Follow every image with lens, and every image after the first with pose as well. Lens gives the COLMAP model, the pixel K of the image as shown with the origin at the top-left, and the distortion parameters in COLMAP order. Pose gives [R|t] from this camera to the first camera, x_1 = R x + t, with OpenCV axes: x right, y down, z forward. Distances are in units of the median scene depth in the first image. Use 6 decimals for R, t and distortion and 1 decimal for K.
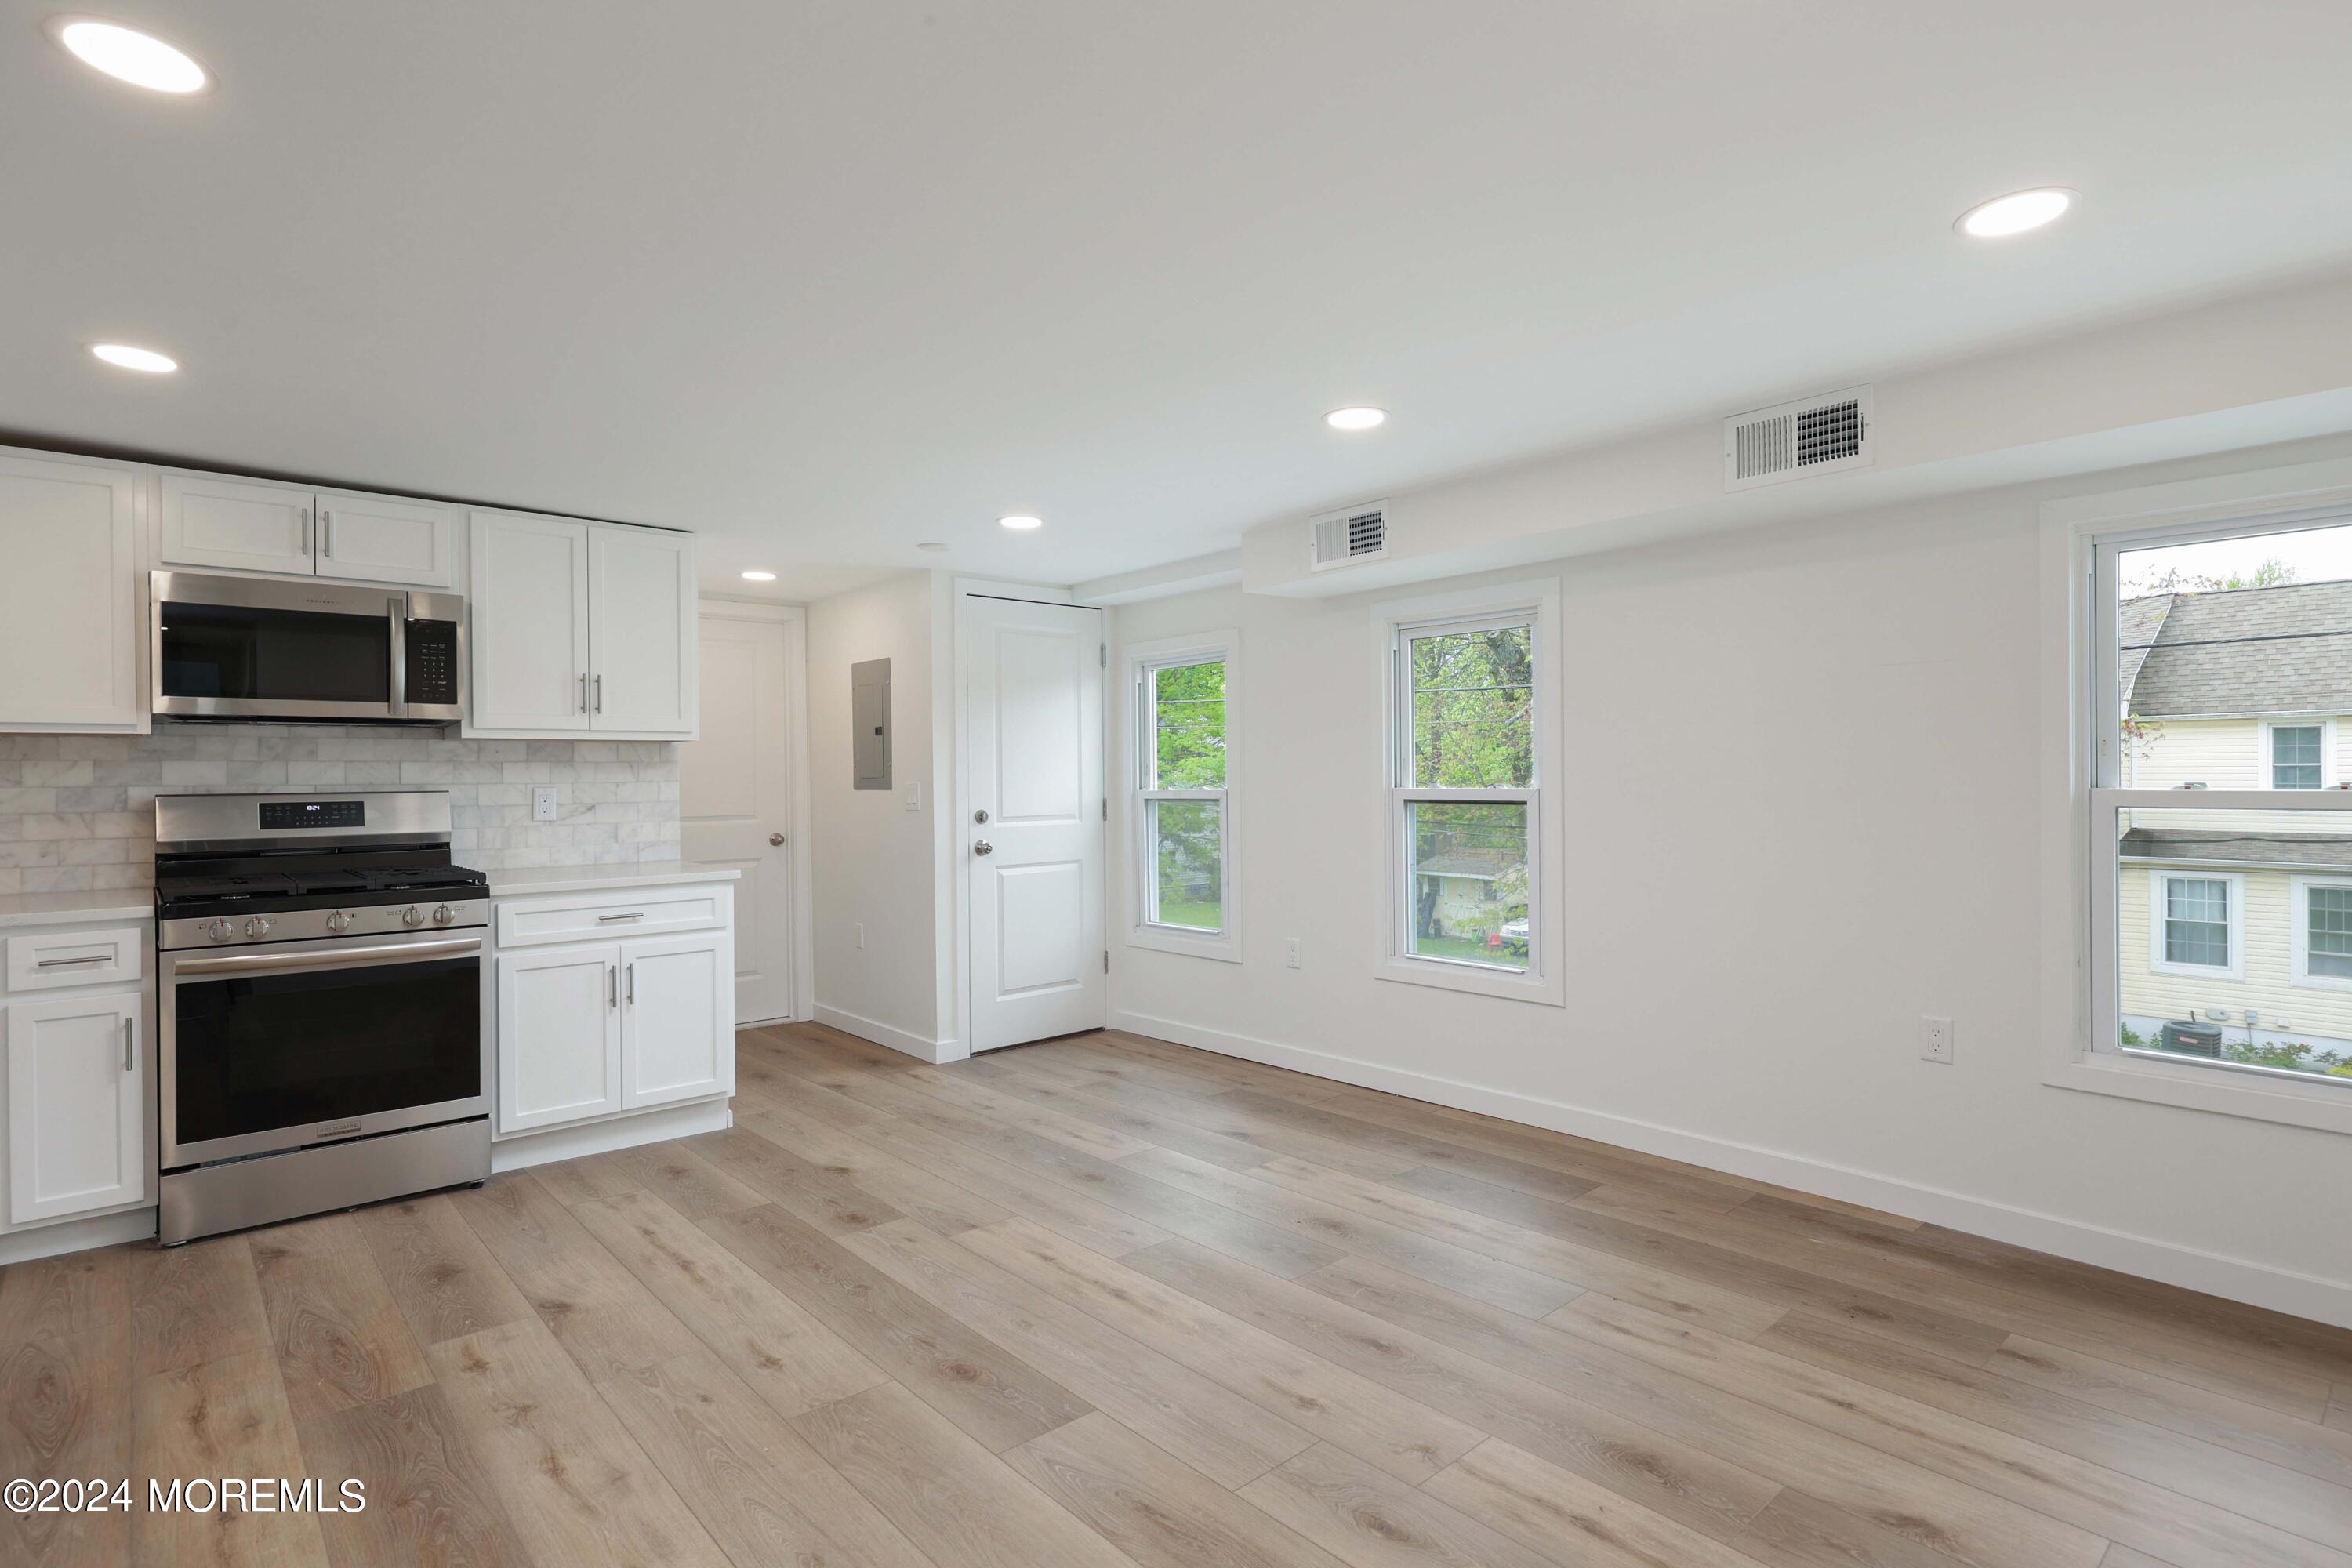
lens RADIAL K [[1174.6, 0, 1176.0], [0, 1174.6, 784.0], [0, 0, 1]] dist [0.000833, -0.000129]
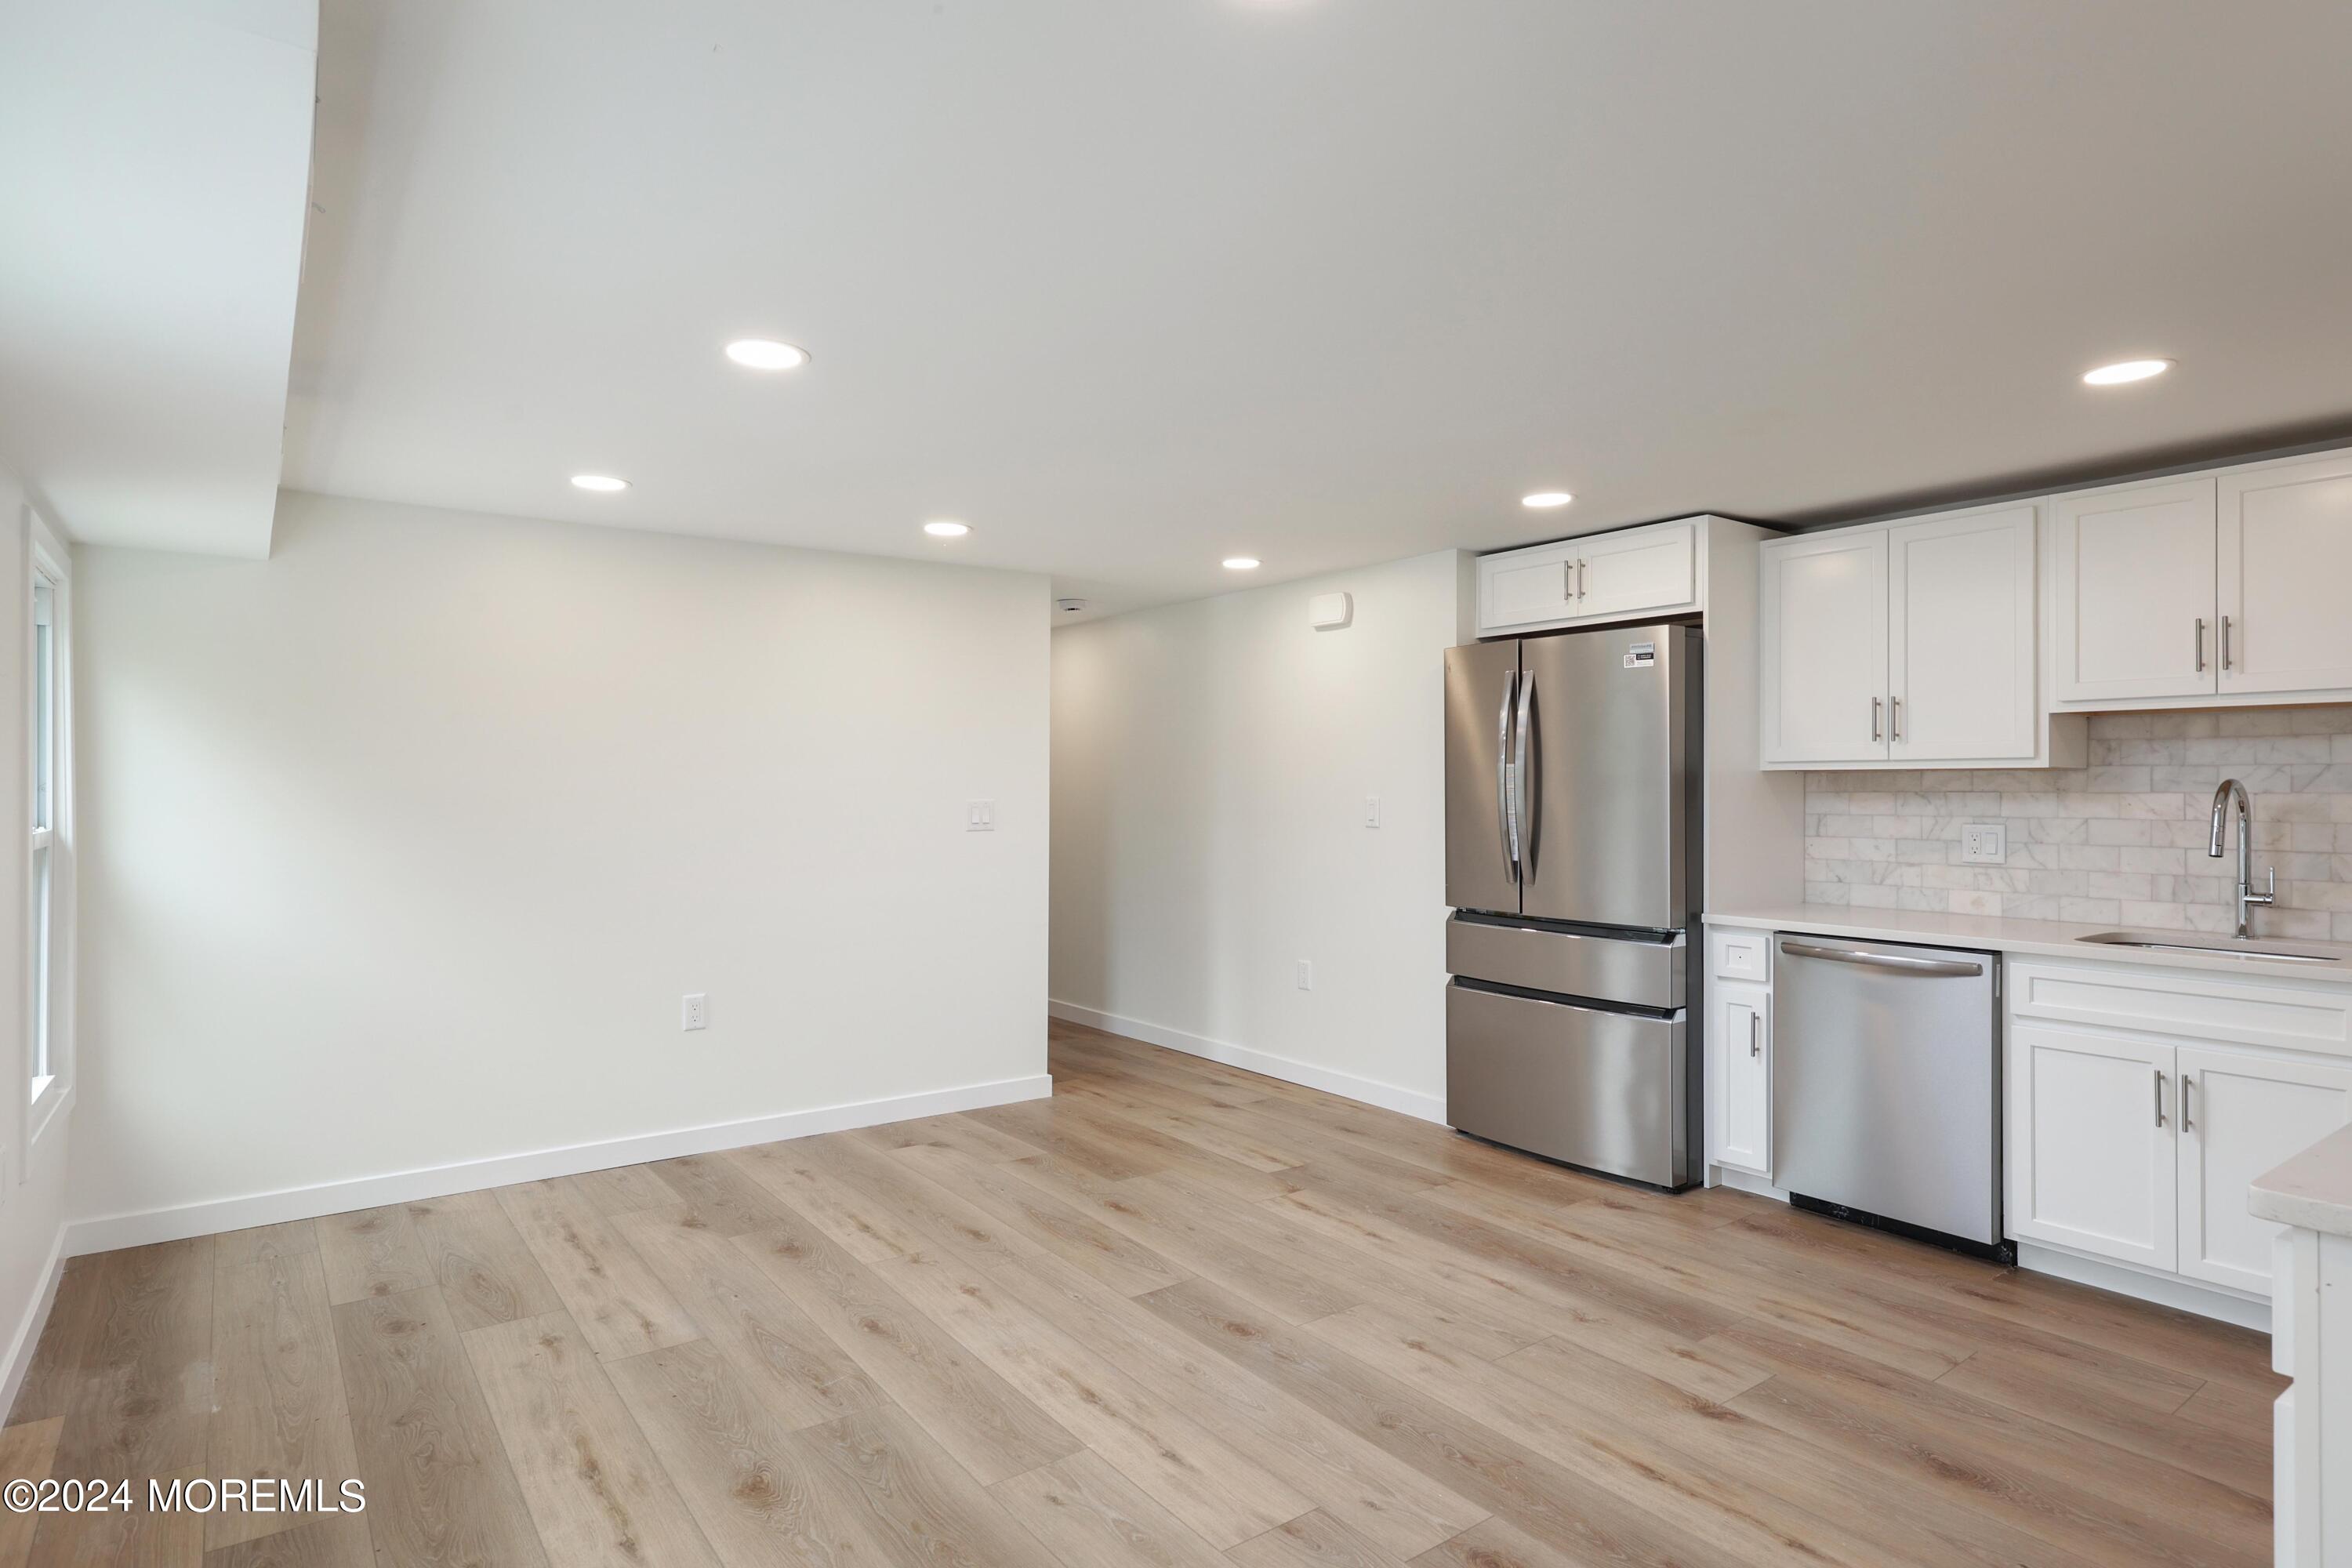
lens RADIAL K [[1255.6, 0, 1131.9], [0, 1255.6, 787.0], [0, 0, 1]] dist [0.000476, -0.000175]
pose [[-0.992140, 0.005651, 0.125008, -0.160771], [0.006963, 0.999925, 0.010060, -0.033631], [-0.124942, 0.010851, -0.992105, 1.540500]]
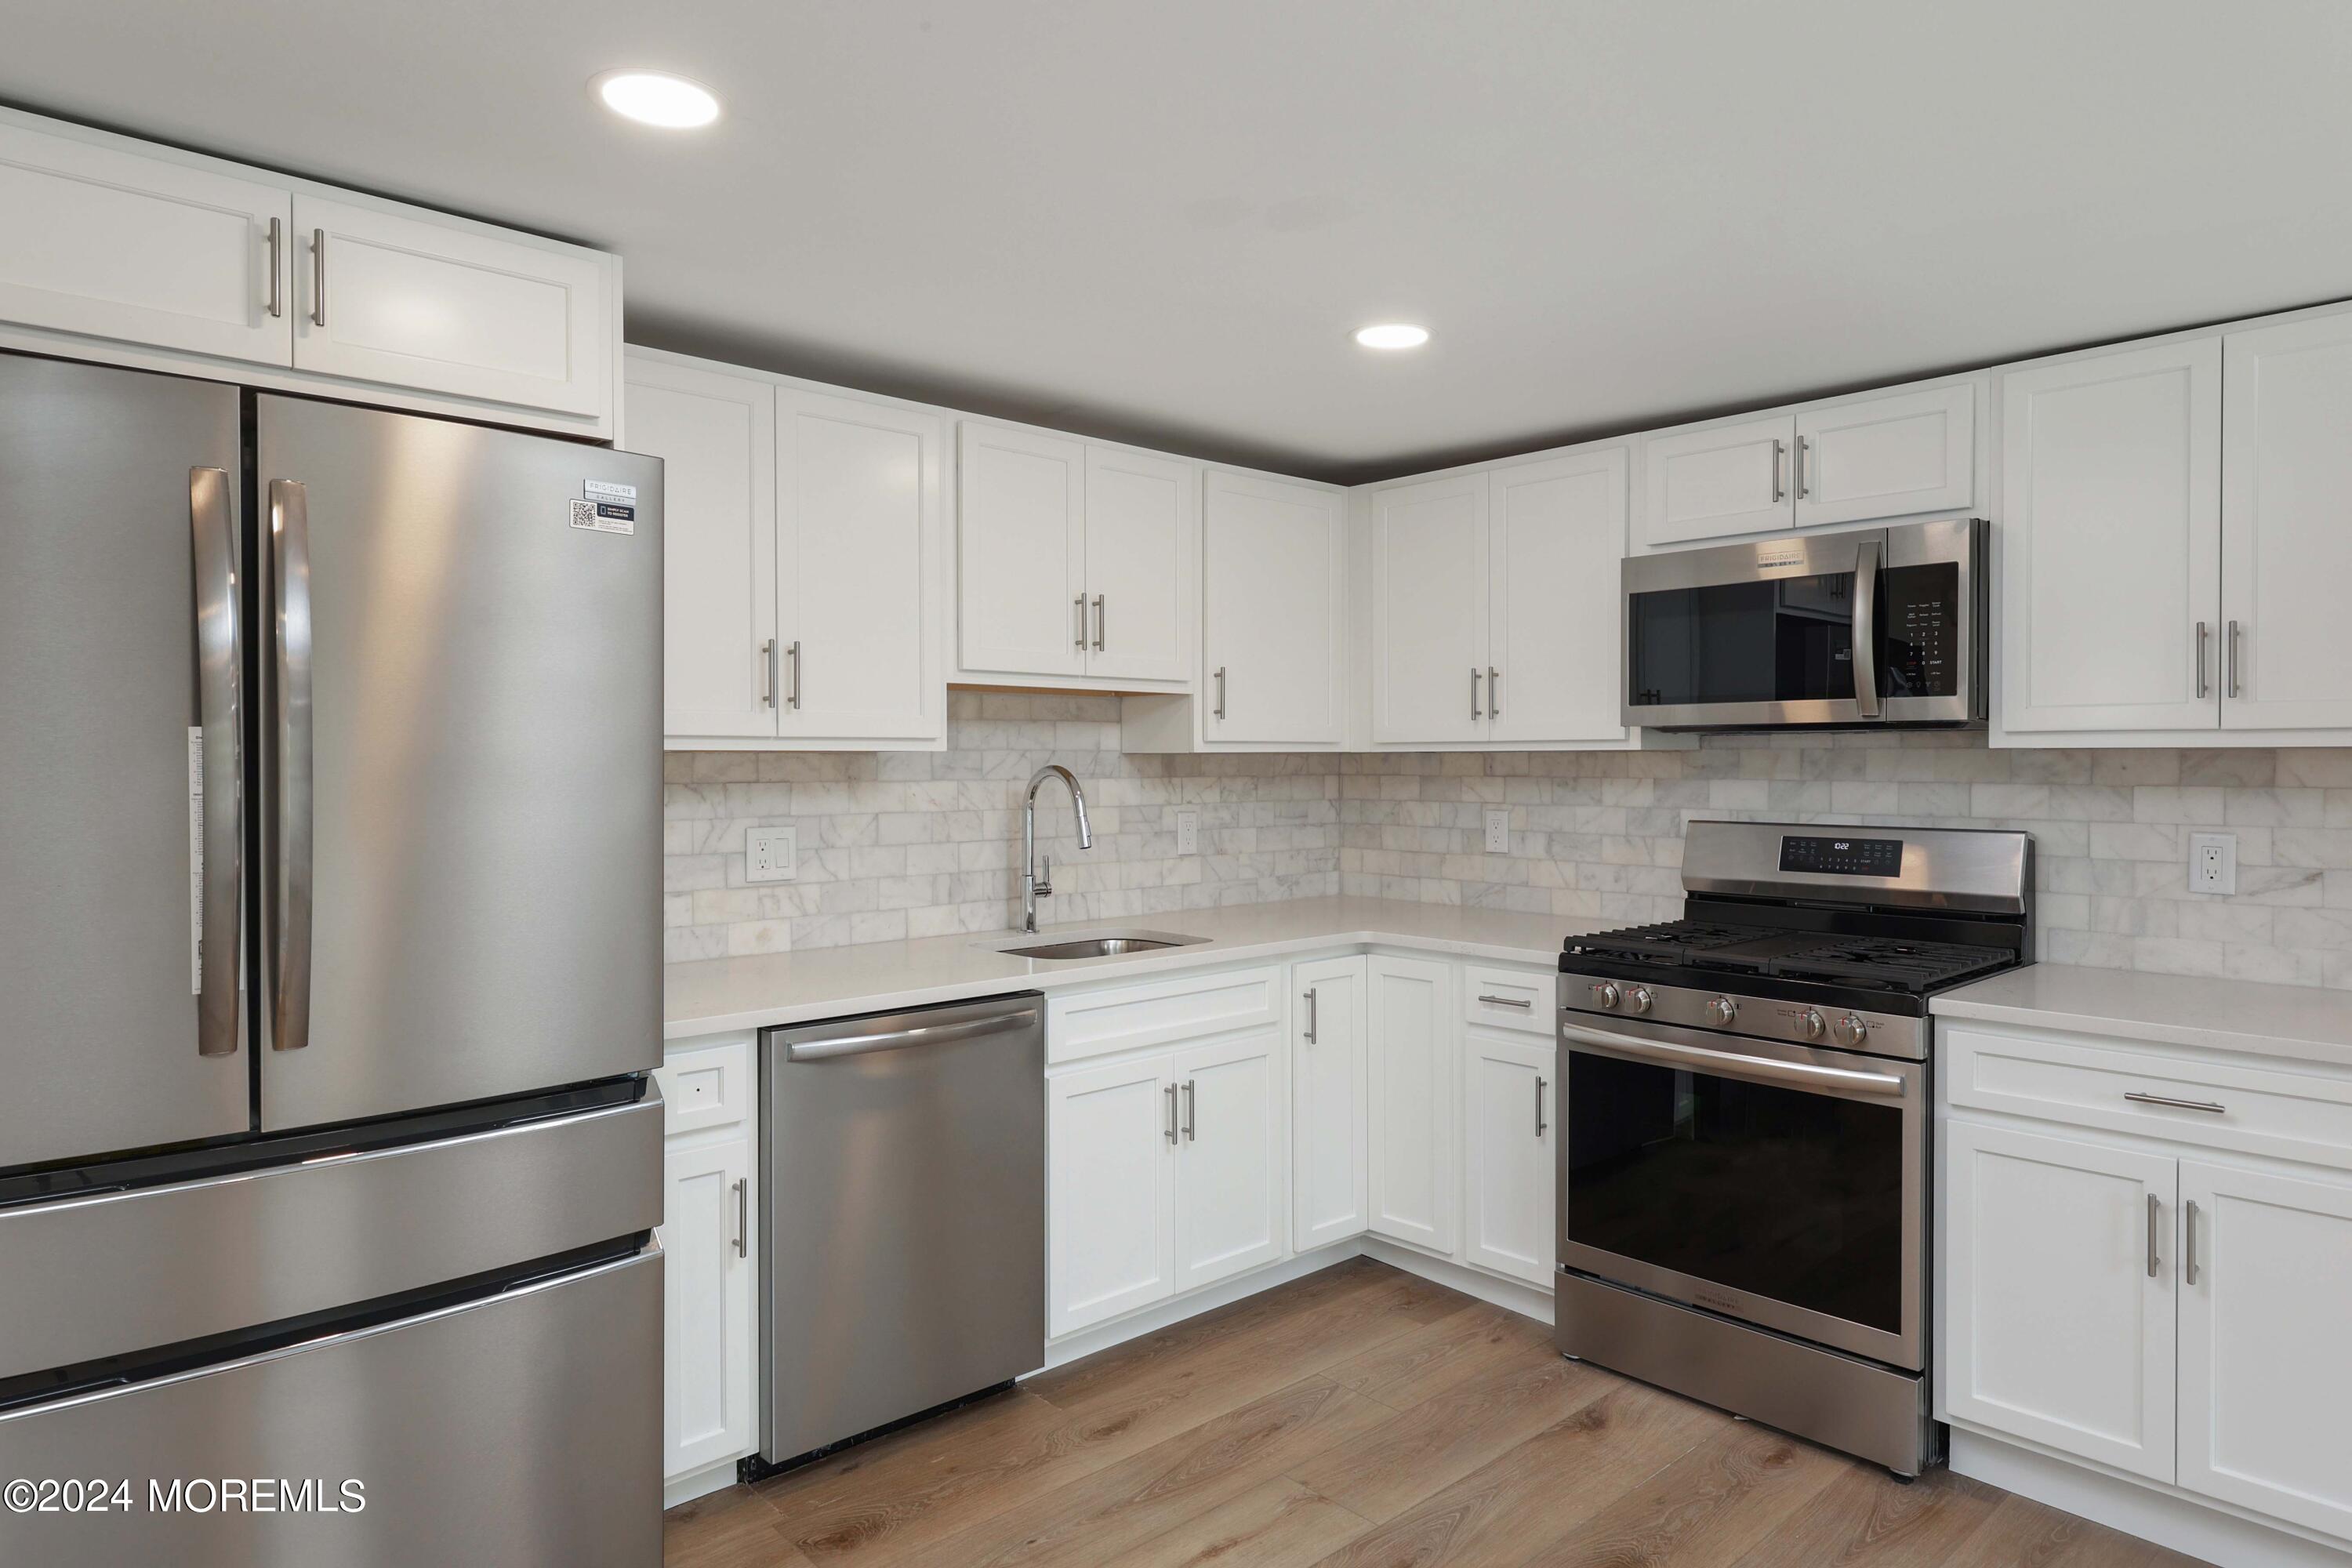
lens RADIAL K [[1412.6, 0, 1194.0], [0, 1412.6, 773.6], [0, 0, 1]] dist [0.004051, 0.000835]
pose [[0.018729, 0.017252, -0.999676, 0.133857], [-0.010685, 0.999797, 0.017054, -0.036680], [0.999767, 0.010362, 0.018910, 0.609948]]
